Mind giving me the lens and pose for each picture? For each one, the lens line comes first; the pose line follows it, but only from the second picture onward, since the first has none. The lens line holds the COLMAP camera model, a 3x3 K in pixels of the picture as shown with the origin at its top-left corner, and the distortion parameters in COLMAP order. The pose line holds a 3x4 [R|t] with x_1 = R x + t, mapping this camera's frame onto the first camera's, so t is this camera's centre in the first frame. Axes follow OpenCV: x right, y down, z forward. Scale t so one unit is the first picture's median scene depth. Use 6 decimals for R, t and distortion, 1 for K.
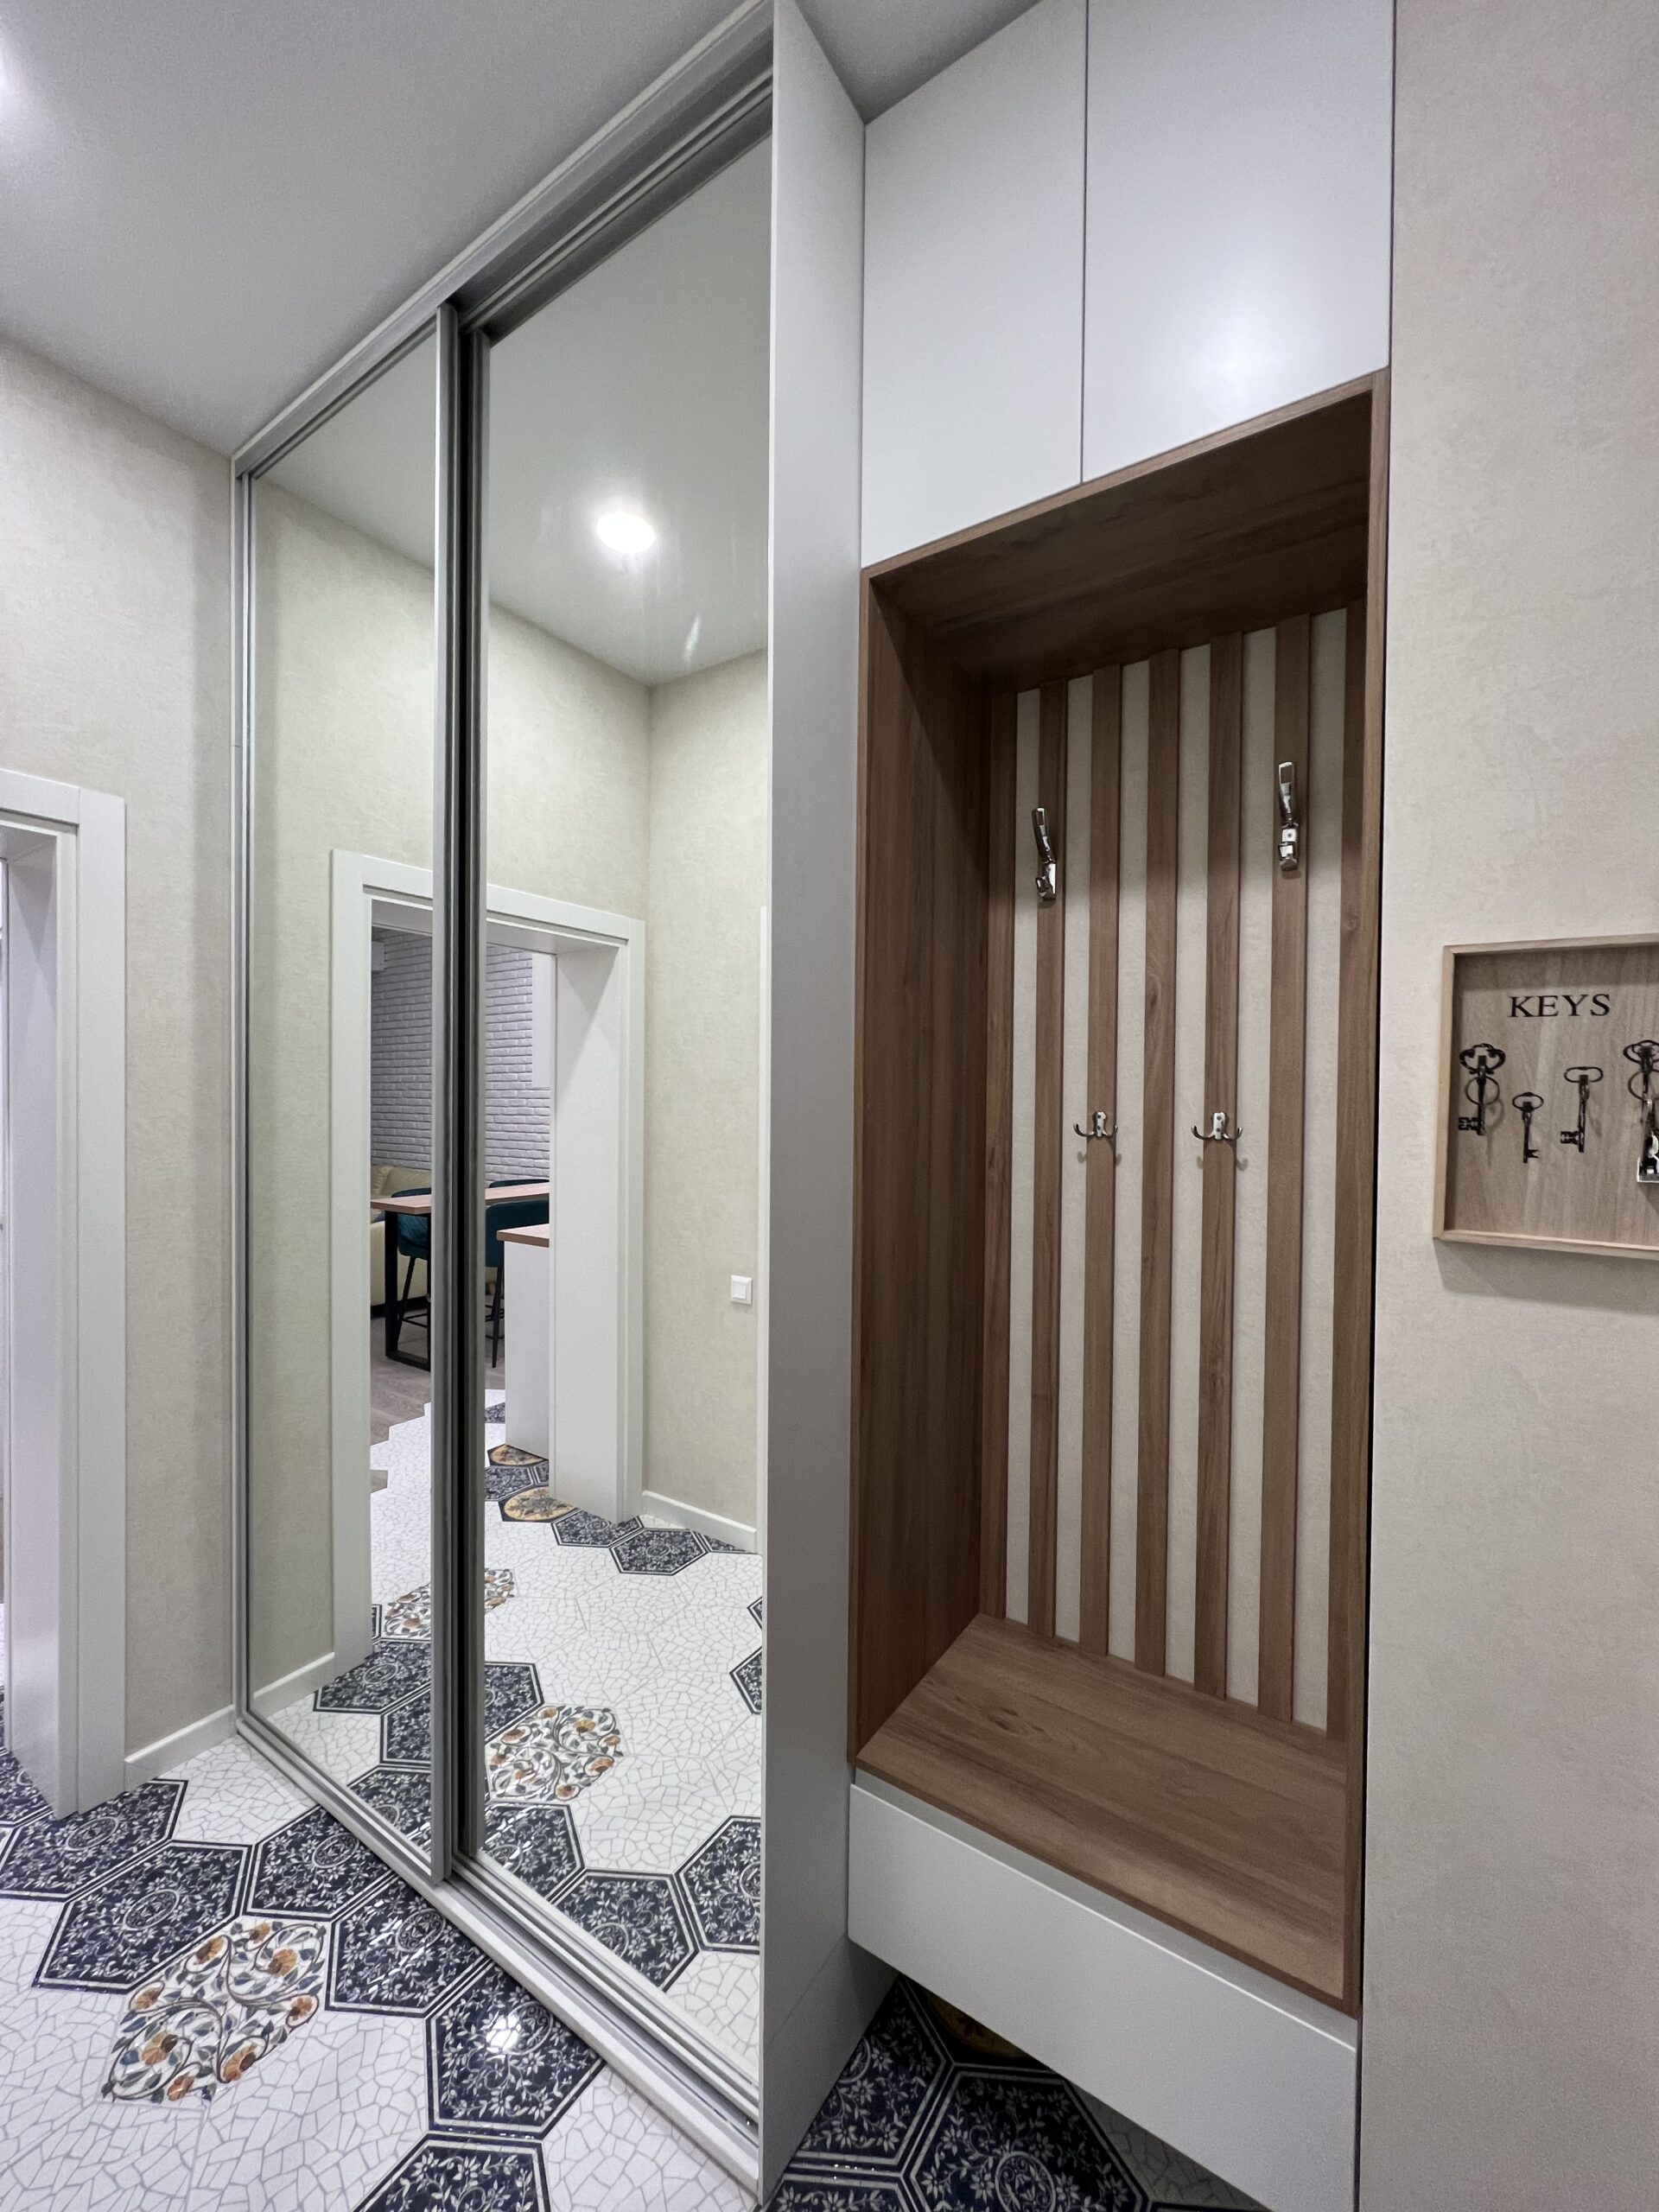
lens RADIAL K [[876.4, 0, 827.2], [0, 876.4, 1106.9], [0, 0, 1]] dist [-0.000722, 0.000538]
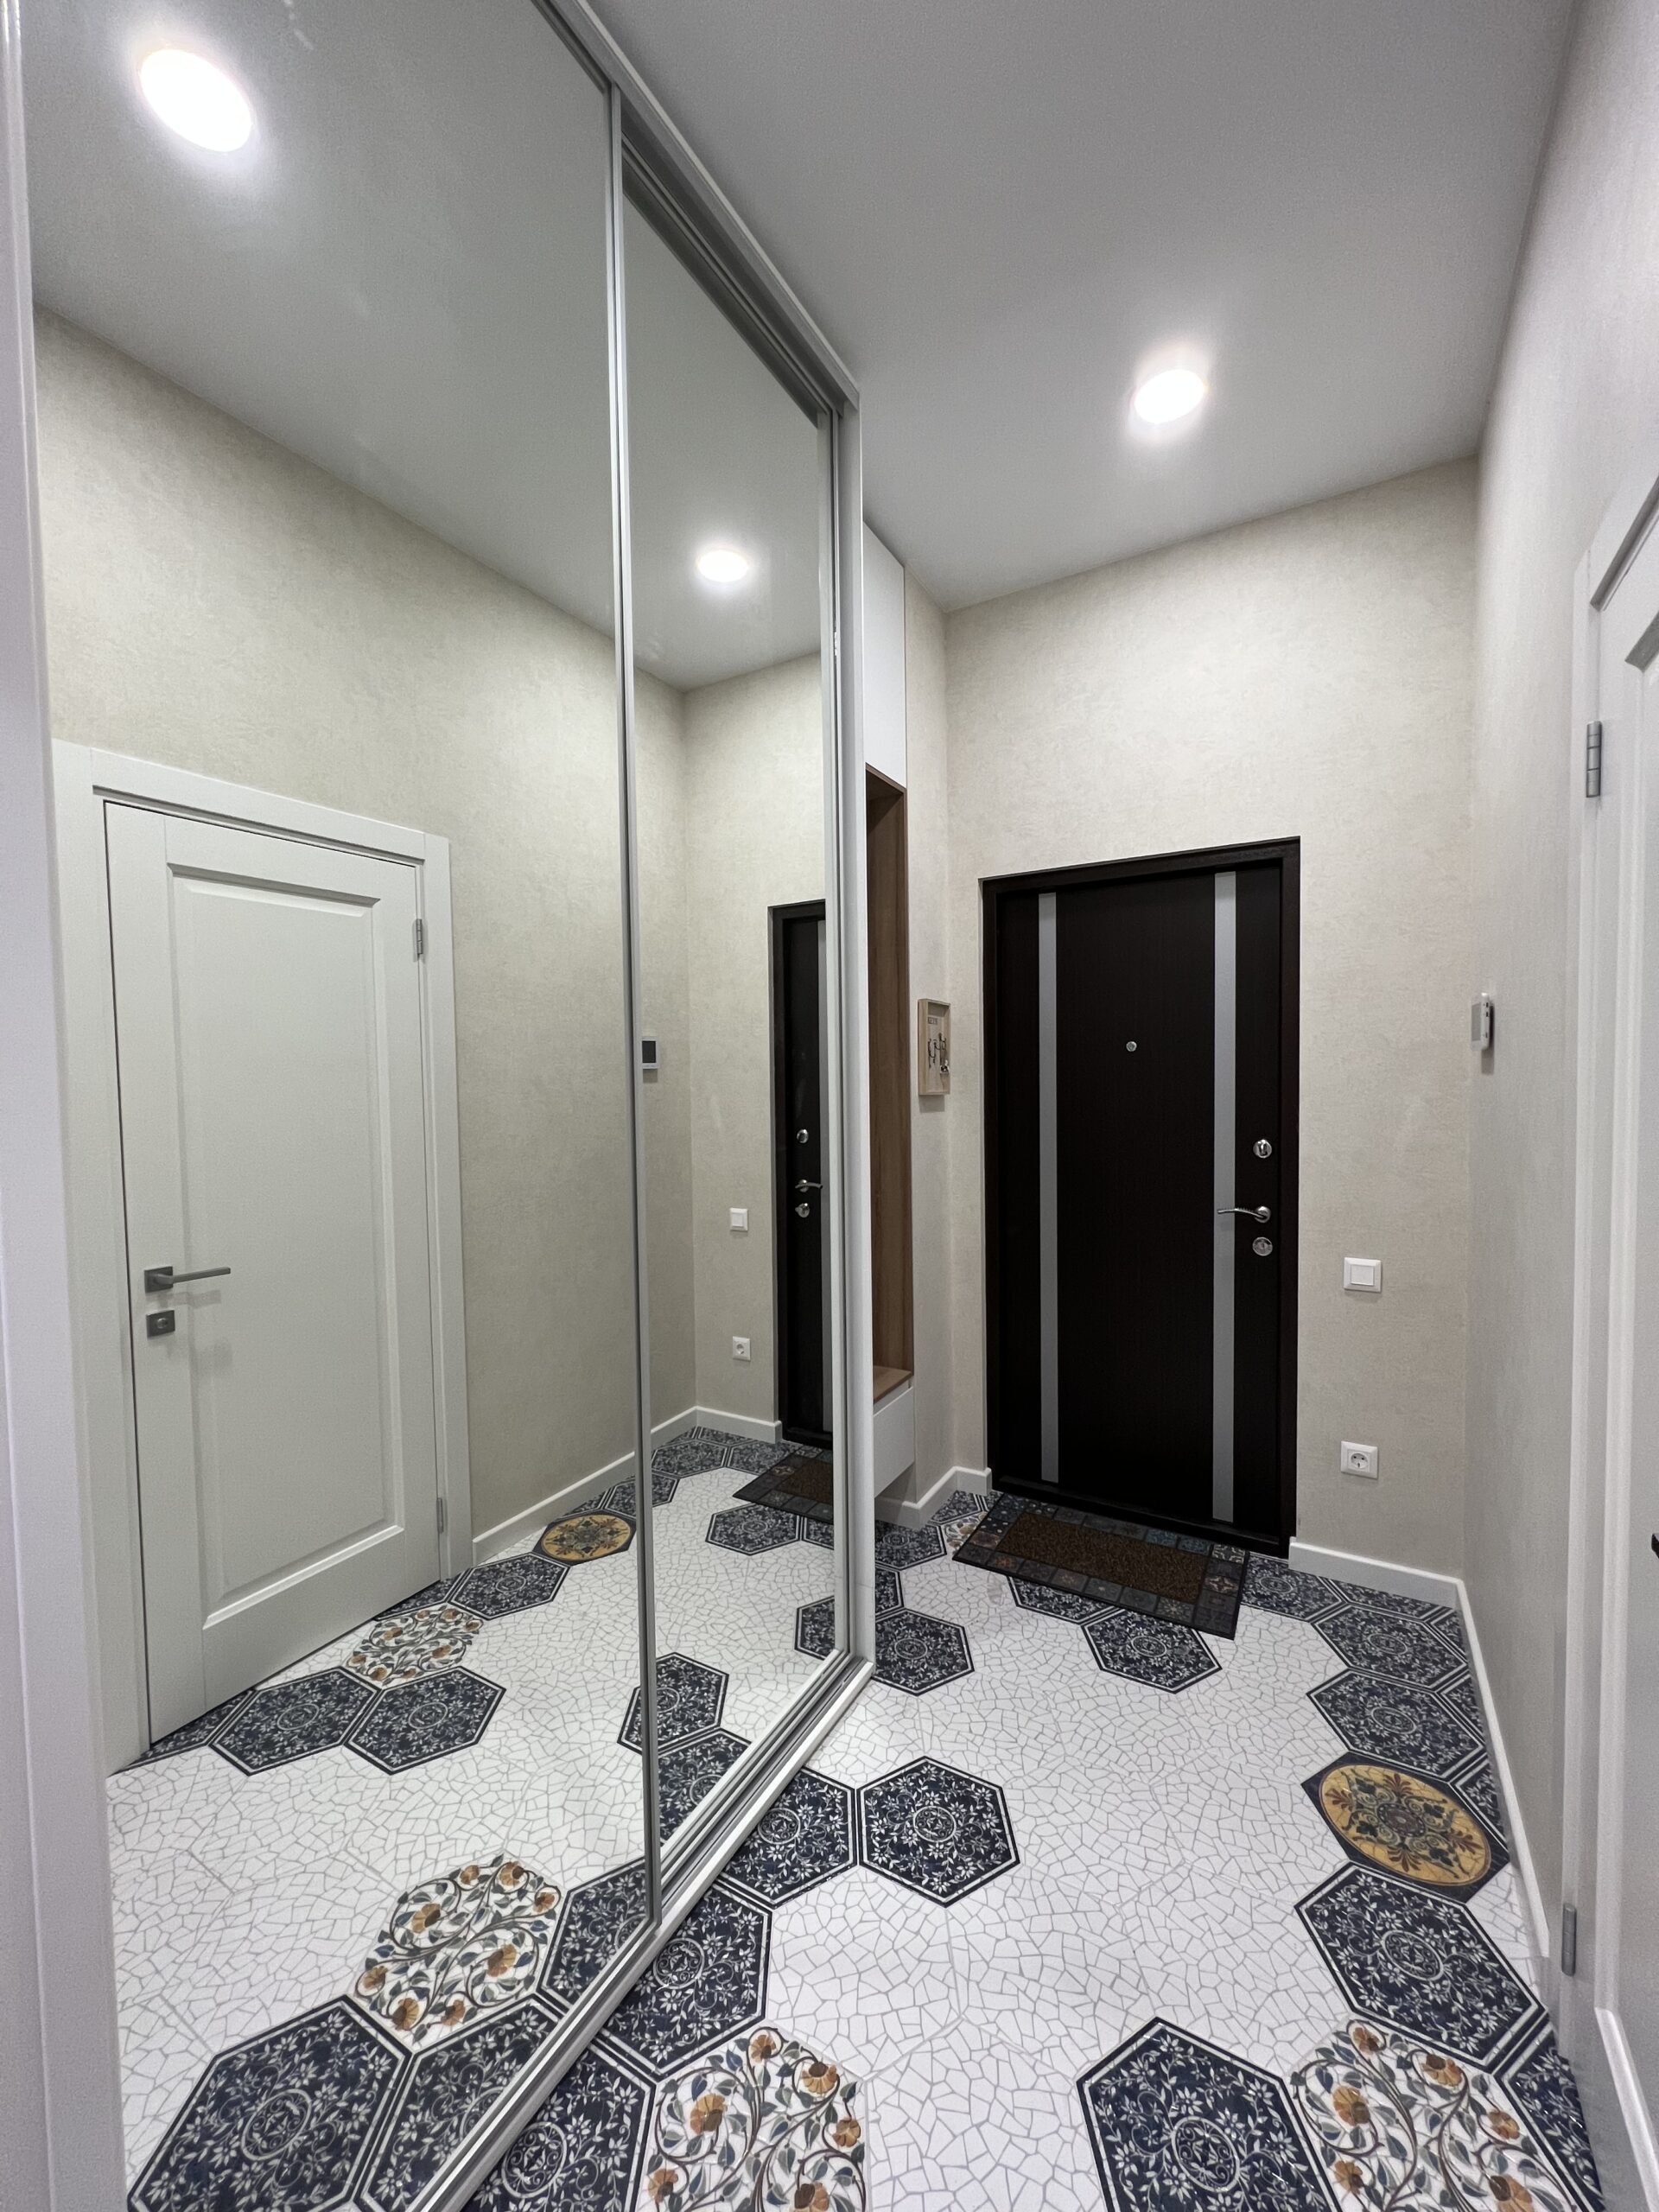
lens RADIAL K [[876.4, 0, 827.1], [0, 876.4, 1105.5], [0, 0, 1]] dist [-0.000722, 0.000538]
pose [[-0.062398, -0.043954, 0.997083, -1.459838], [0.022342, 0.998718, 0.045424, 0.026103], [-0.997801, 0.025112, -0.061336, 0.966994]]
